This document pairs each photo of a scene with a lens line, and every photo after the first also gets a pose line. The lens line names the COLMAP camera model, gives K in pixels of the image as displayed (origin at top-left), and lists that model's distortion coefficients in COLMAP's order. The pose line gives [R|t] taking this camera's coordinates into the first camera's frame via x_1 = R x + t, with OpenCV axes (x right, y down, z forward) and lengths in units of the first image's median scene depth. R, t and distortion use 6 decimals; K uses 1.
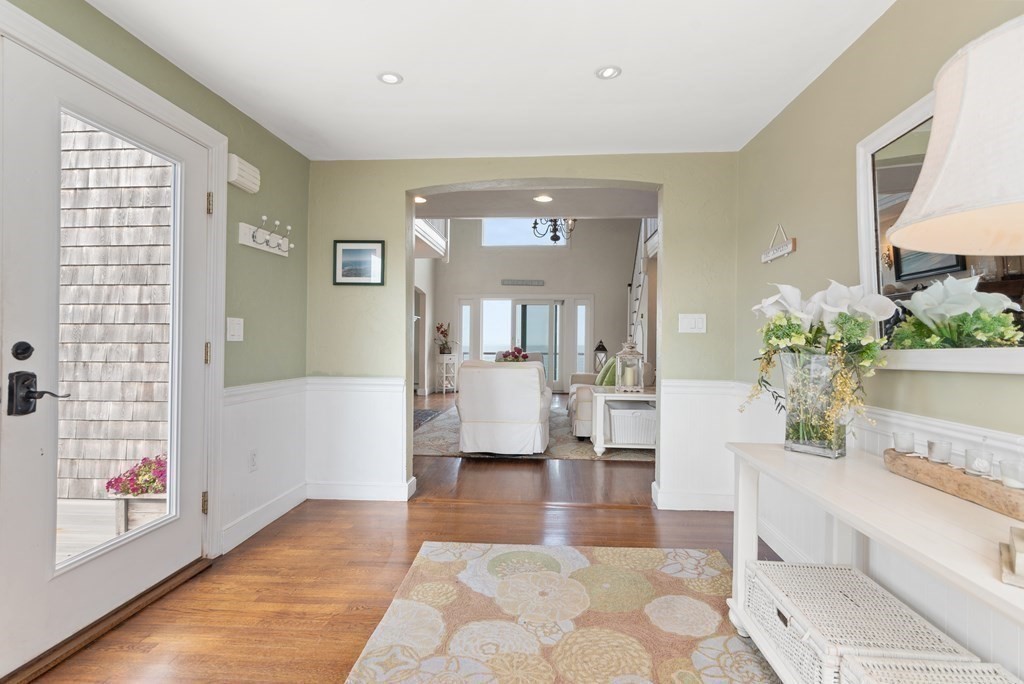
lens RADIAL K [[495.0, 0, 511.3], [0, 495.0, 339.9], [0, 0, 1]] dist [0.010031, 0.002428]
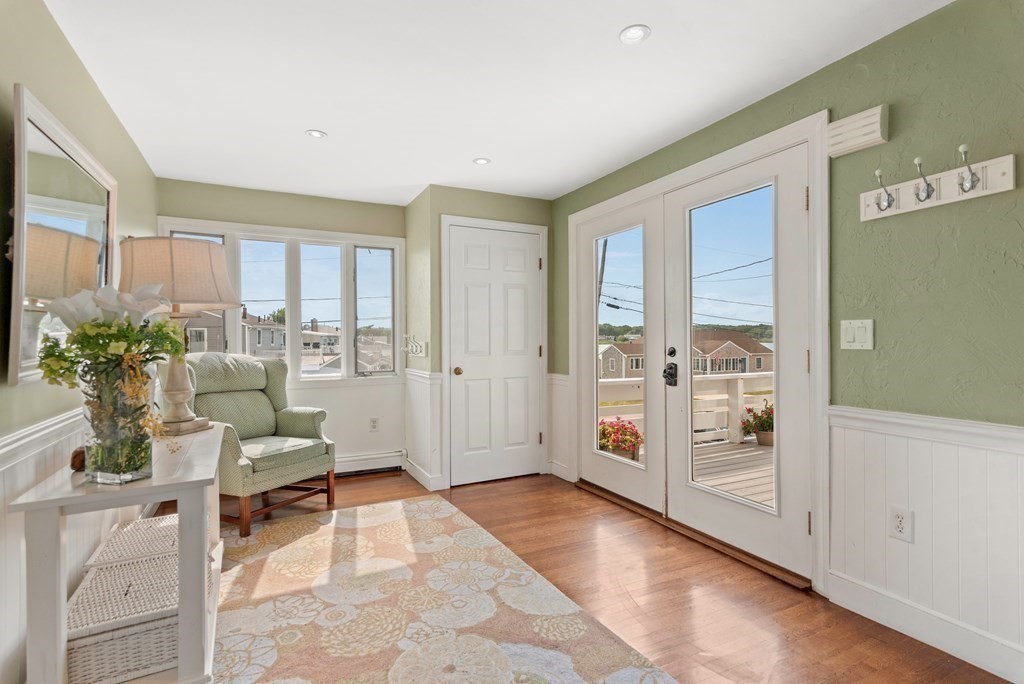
lens RADIAL K [[495.0, 0, 508.1], [0, 495.0, 341.6], [0, 0, 1]] dist [0.010031, 0.002428]
pose [[-0.852173, -0.004135, -0.523244, 0.443519], [-0.002398, 0.999989, -0.003997, -0.007357], [0.523255, -0.002152, -0.852174, 1.902218]]
